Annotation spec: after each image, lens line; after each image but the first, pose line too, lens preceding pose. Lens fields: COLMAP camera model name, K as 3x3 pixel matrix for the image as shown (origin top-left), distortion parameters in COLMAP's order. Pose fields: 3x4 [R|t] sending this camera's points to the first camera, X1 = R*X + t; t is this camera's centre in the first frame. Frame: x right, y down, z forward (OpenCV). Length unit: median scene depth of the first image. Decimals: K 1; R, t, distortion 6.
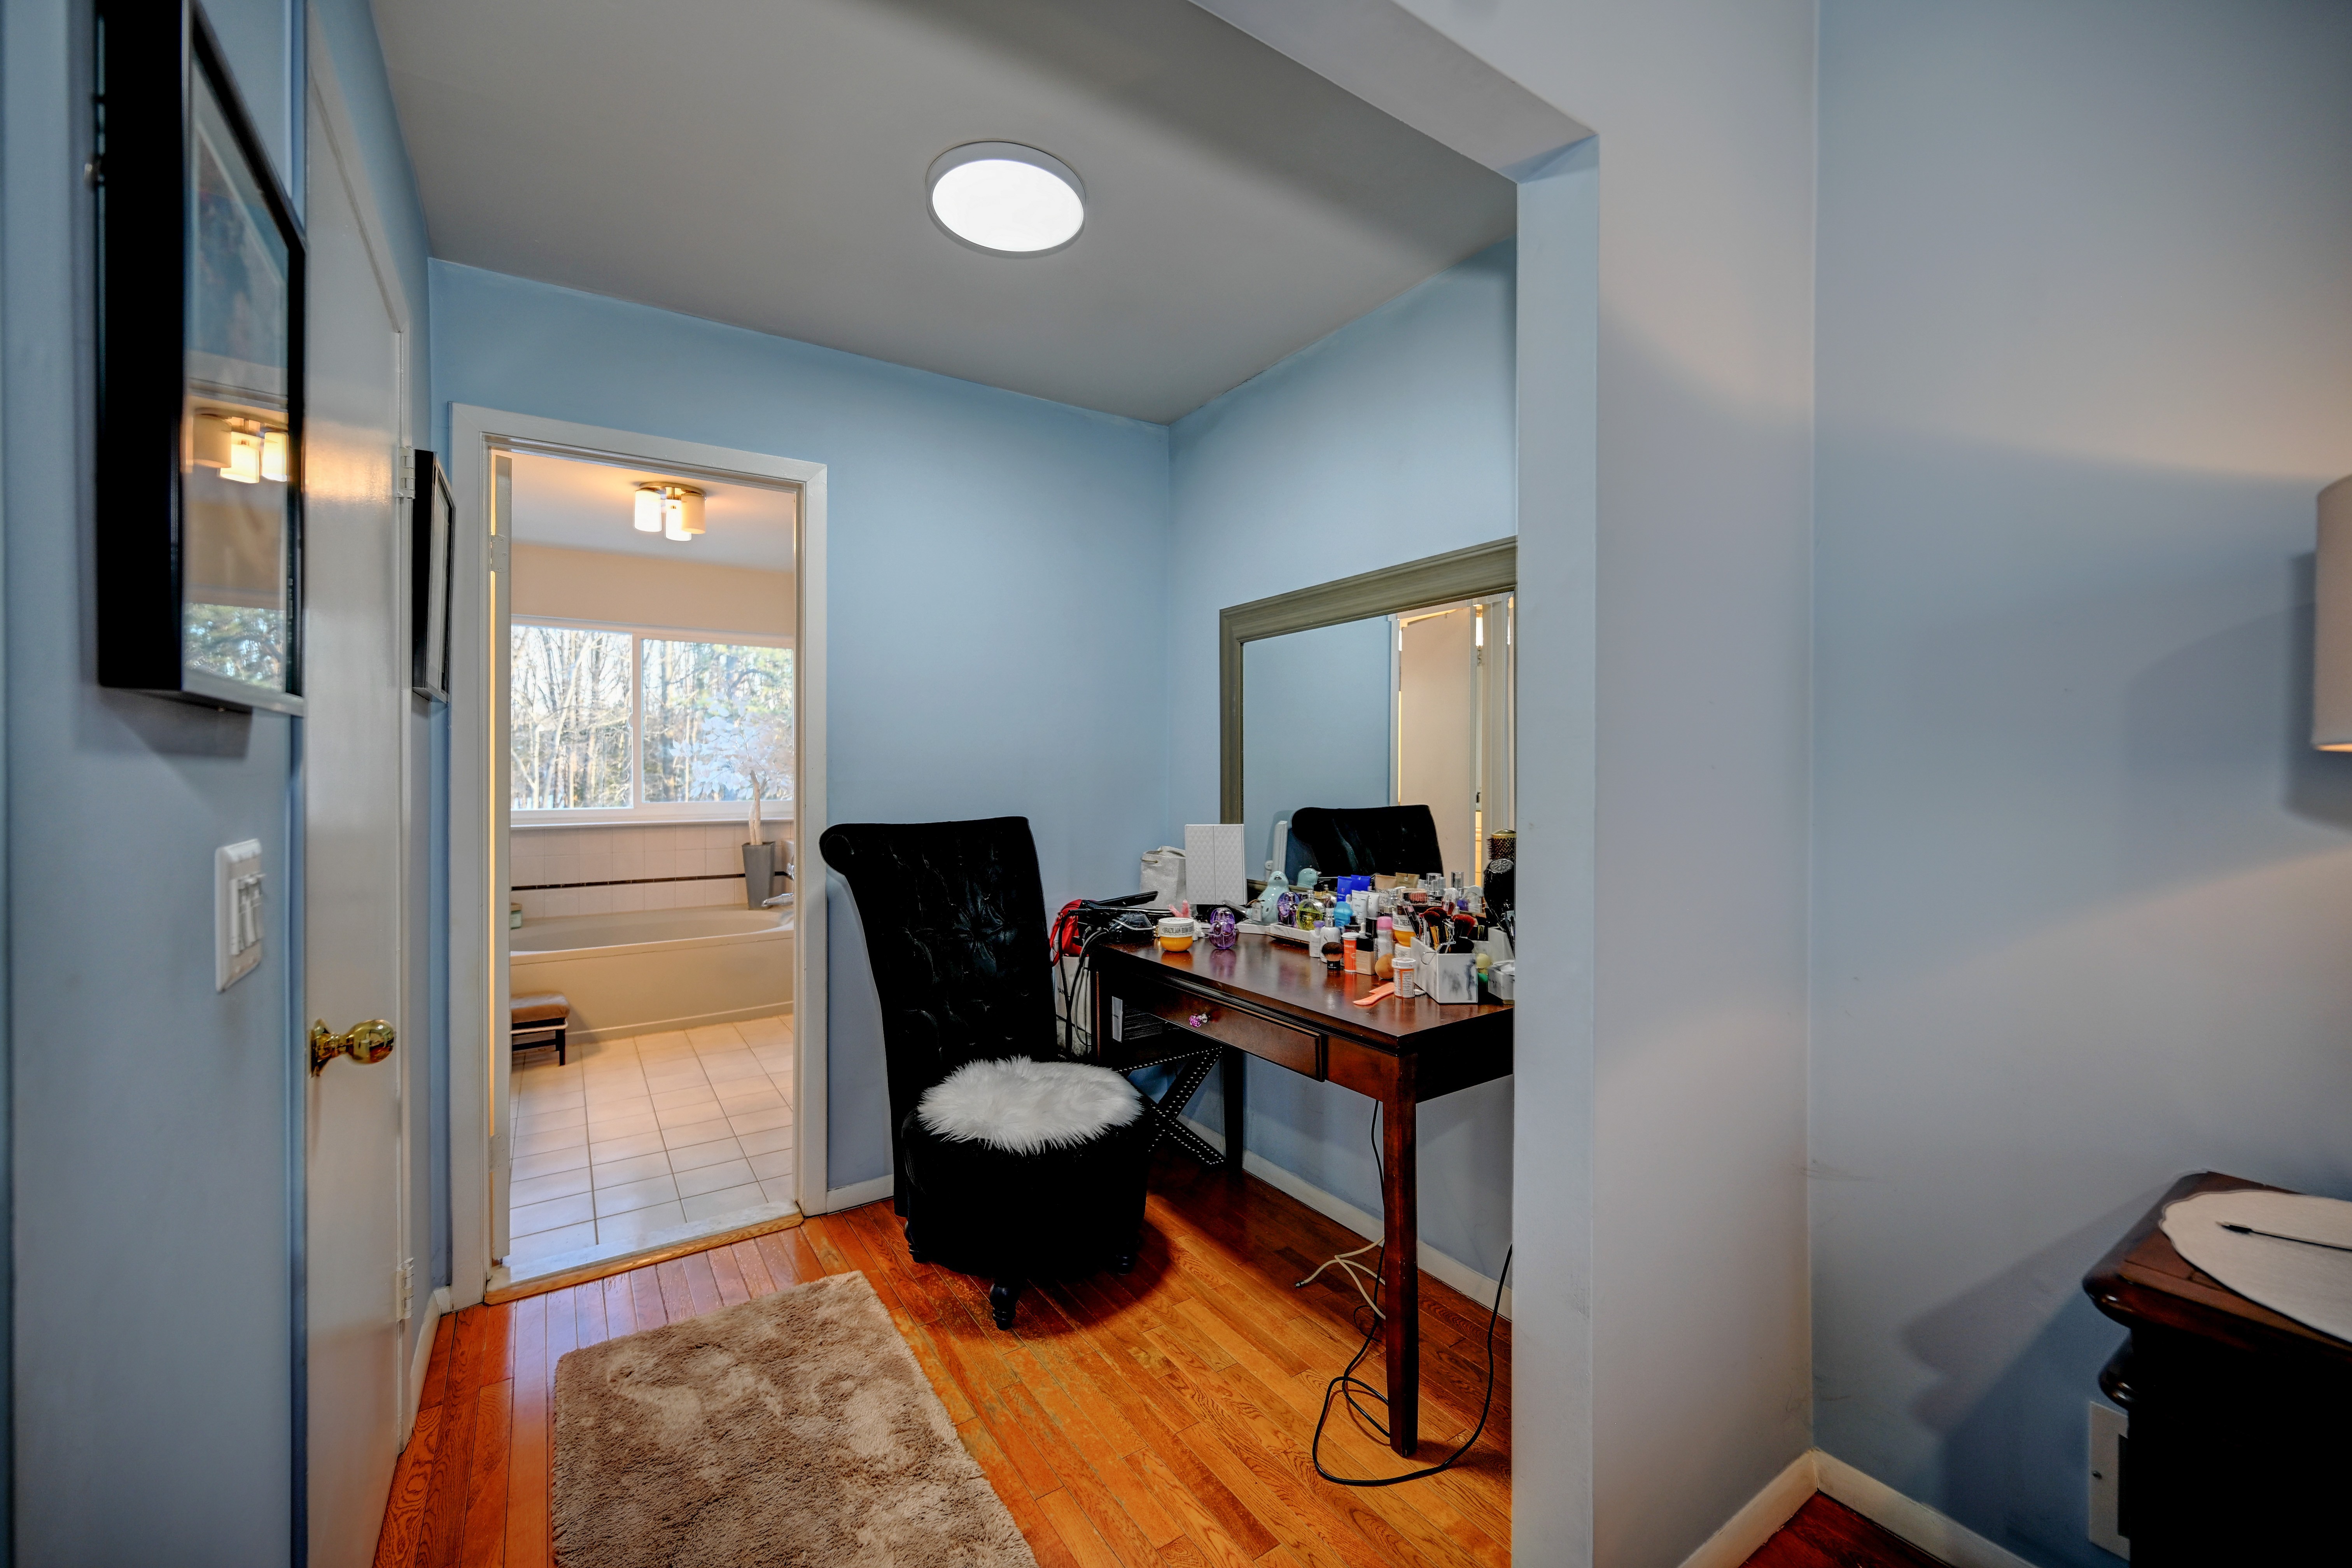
lens RADIAL K [[928.7, 0, 1165.5], [0, 928.7, 789.9], [0, 0, 1]] dist [-0.000426, 0.000128]
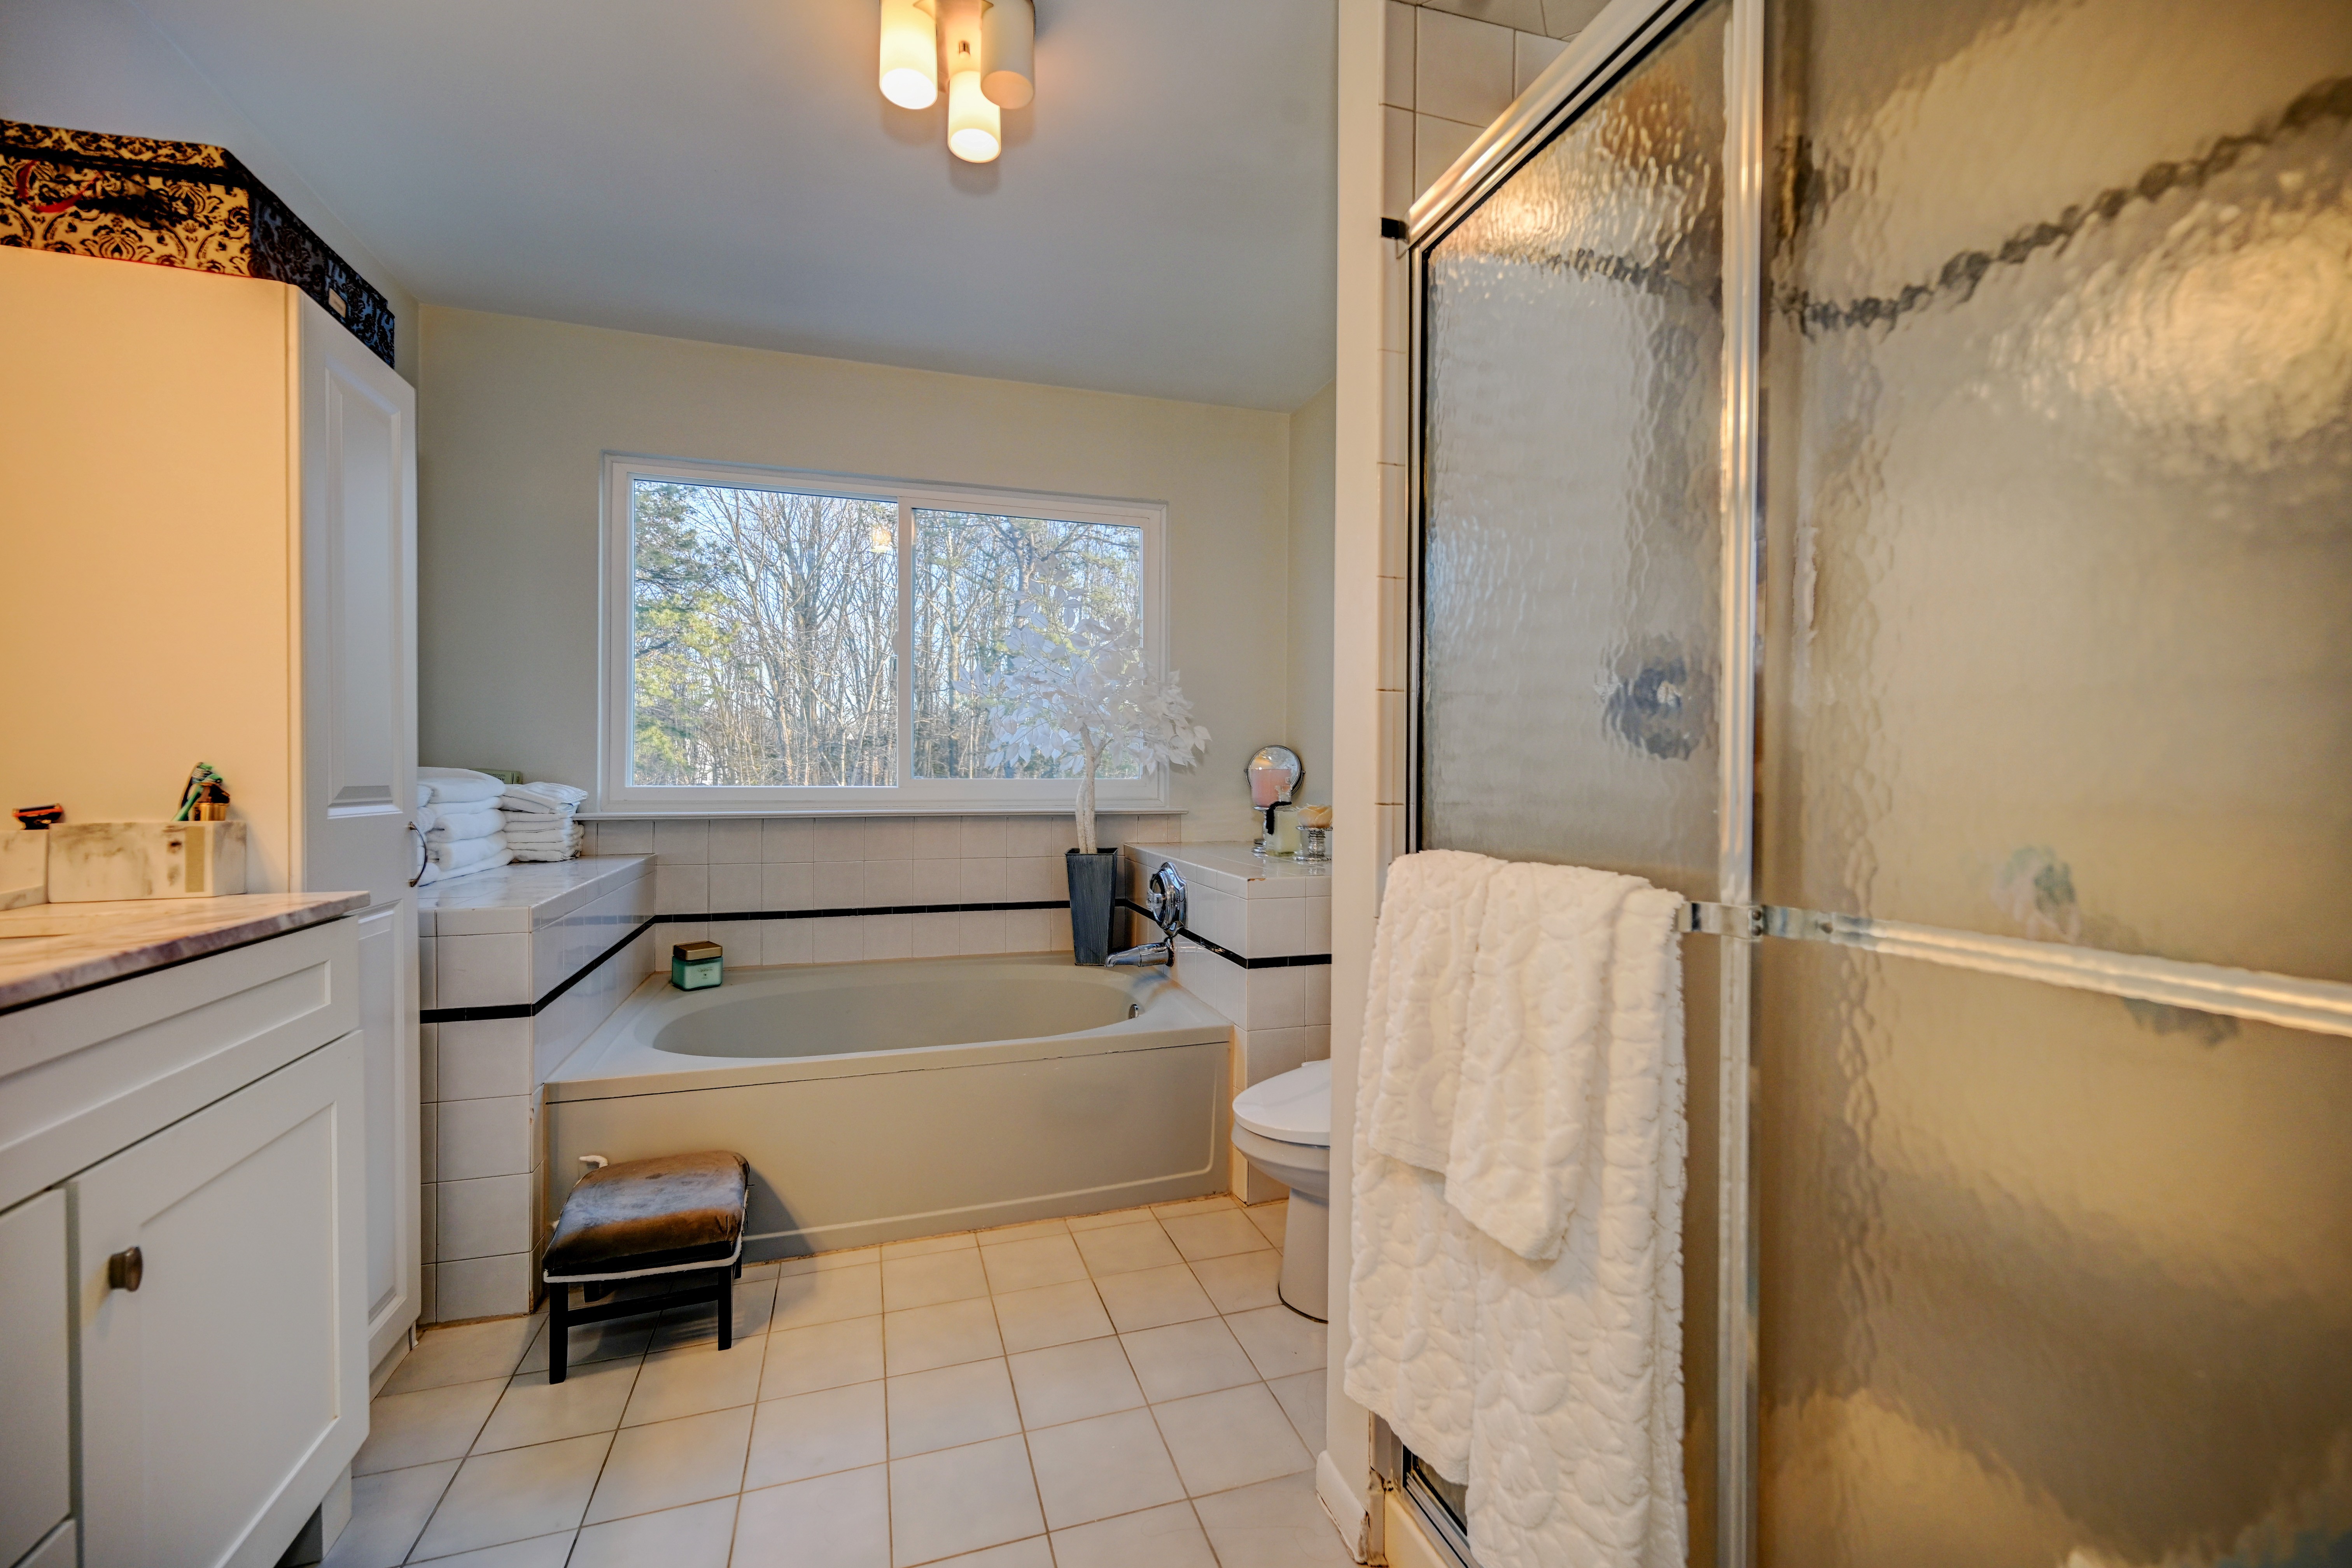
lens RADIAL K [[928.7, 0, 1165.5], [0, 928.7, 789.9], [0, 0, 1]] dist [-0.000426, 0.000128]
pose [[0.964348, 0.006564, -0.264556, -0.242506], [-0.008669, 0.999939, -0.006793, 0.023673], [0.264495, 0.008844, 0.964346, 0.457087]]
